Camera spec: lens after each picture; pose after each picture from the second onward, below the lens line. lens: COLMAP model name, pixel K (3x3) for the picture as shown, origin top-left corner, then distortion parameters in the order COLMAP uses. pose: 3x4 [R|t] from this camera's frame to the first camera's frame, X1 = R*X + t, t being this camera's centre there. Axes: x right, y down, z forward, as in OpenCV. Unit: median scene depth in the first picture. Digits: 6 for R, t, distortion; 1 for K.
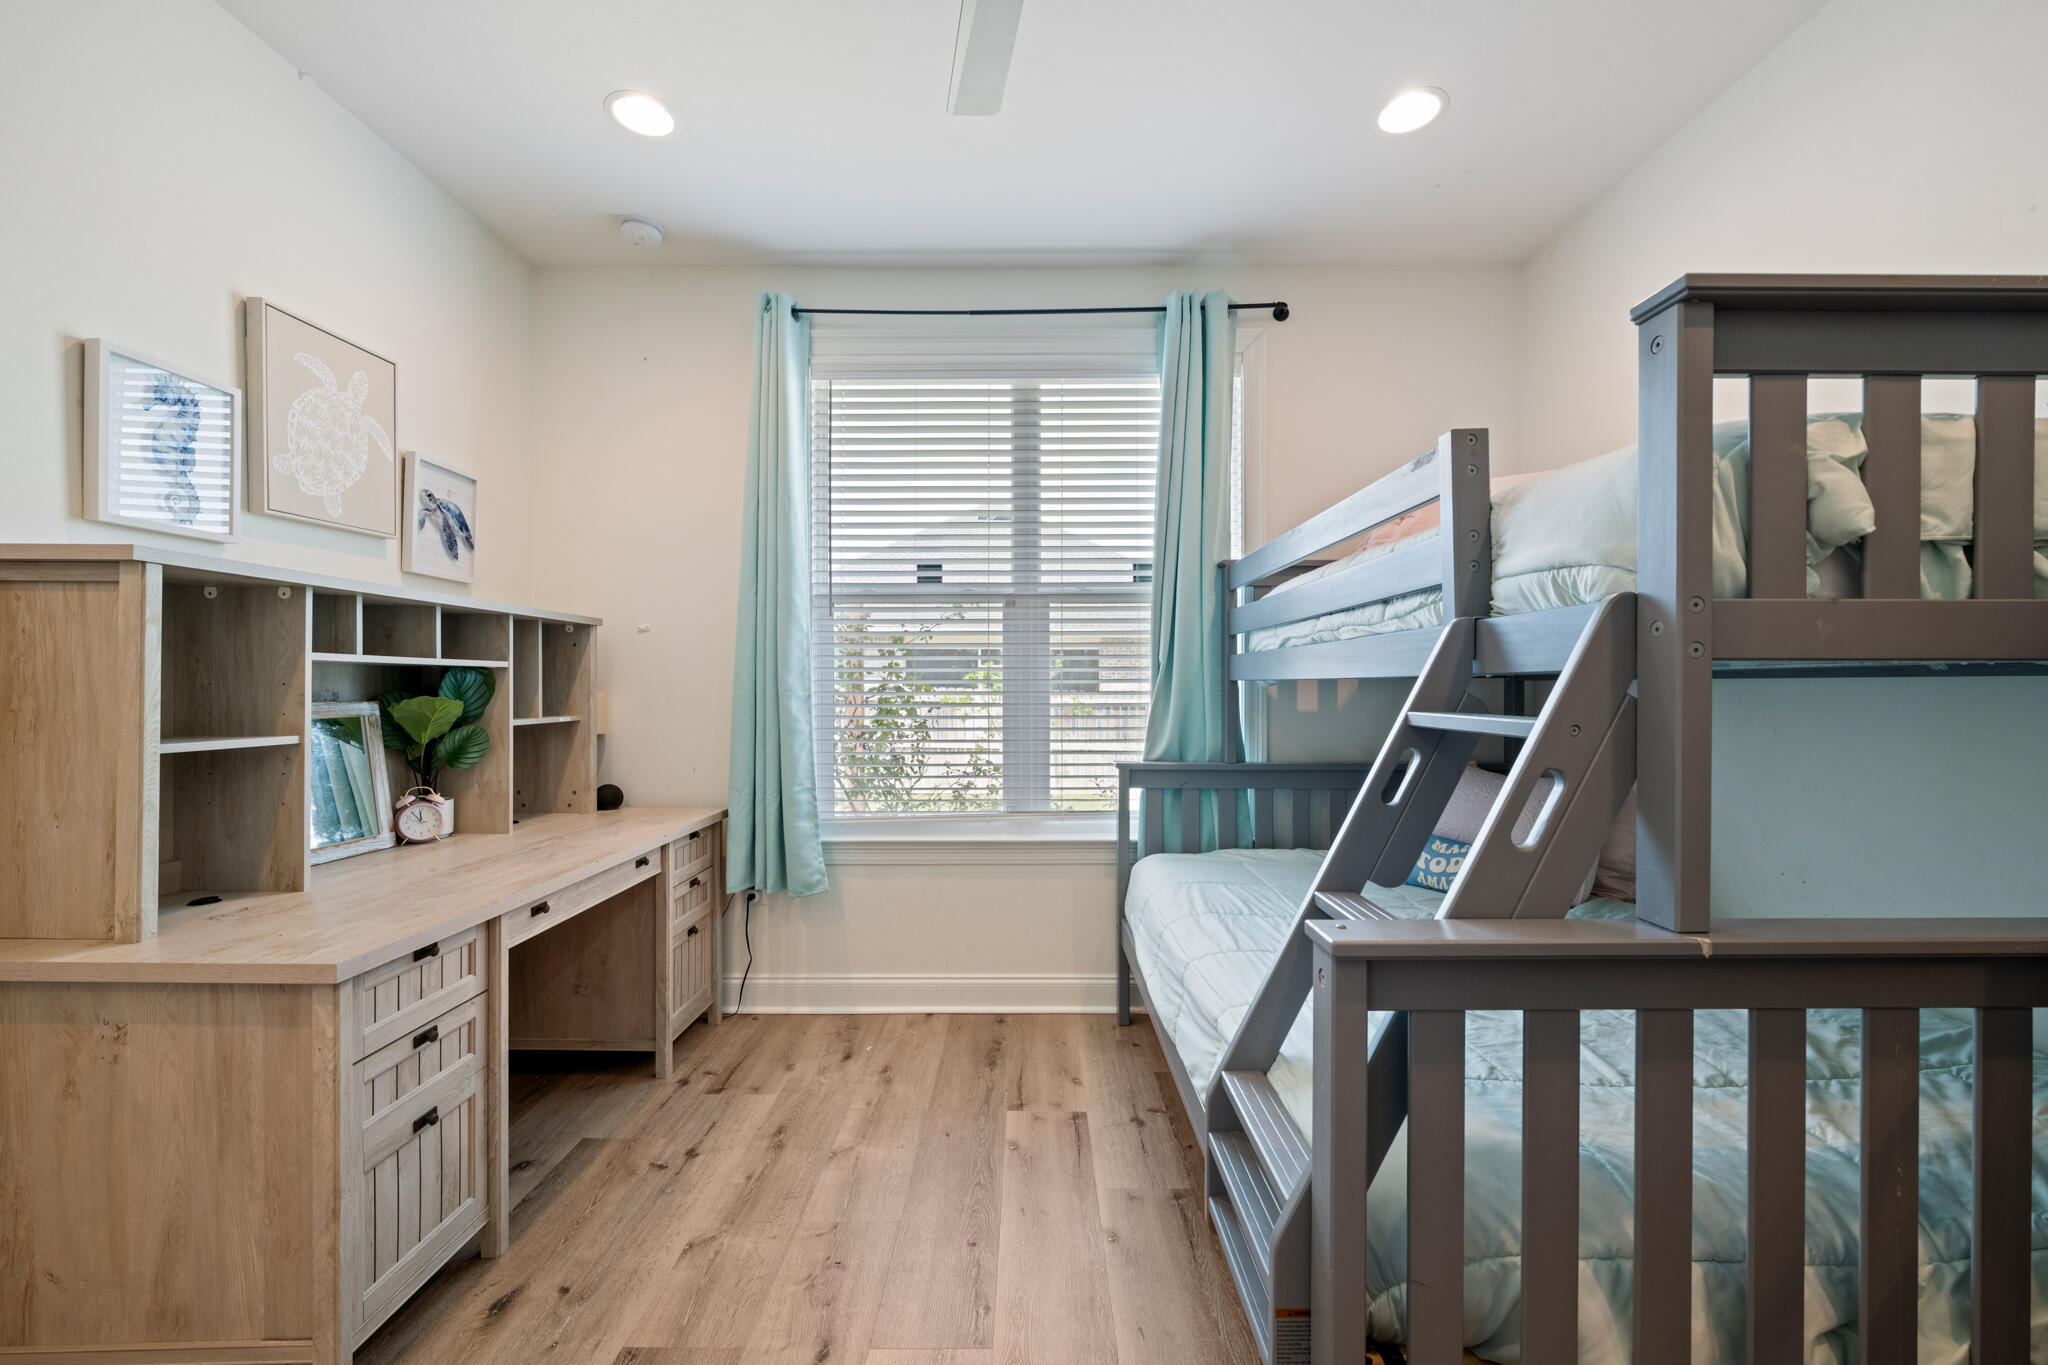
lens RADIAL K [[804.4, 0, 1026.5], [0, 804.4, 684.4], [0, 0, 1]] dist [-0.001956, 0.000702]
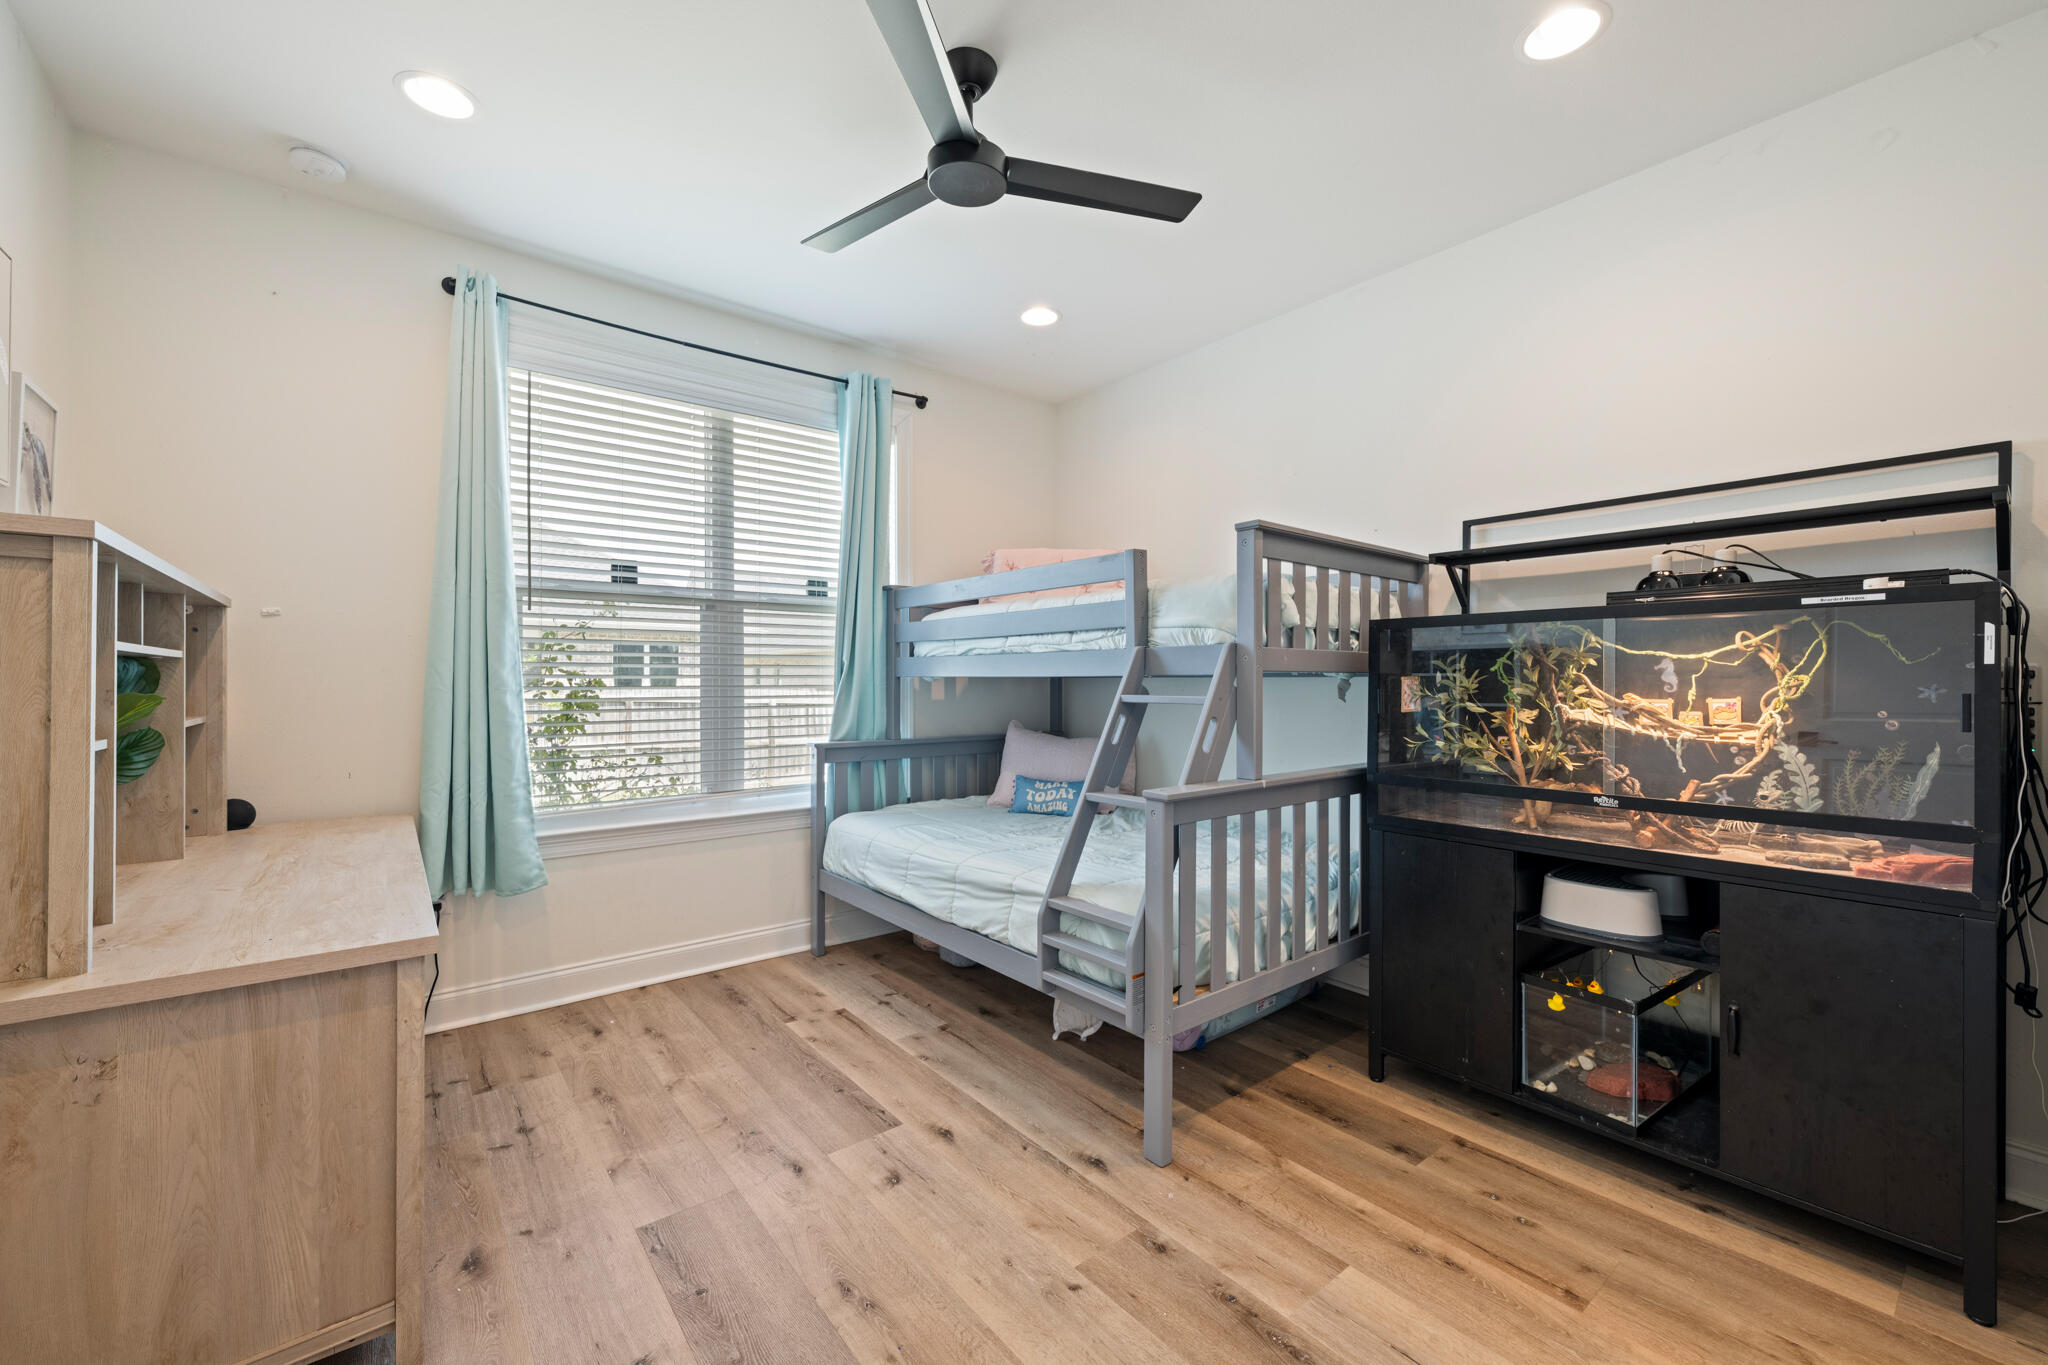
lens RADIAL K [[804.4, 0, 1018.7], [0, 804.4, 674.3], [0, 0, 1]] dist [-0.001956, 0.000702]
pose [[0.780334, 0.006310, 0.625331, -0.897916], [-0.002162, 0.999970, -0.007392, -0.000066], [-0.625359, 0.004416, 0.780324, -0.336733]]
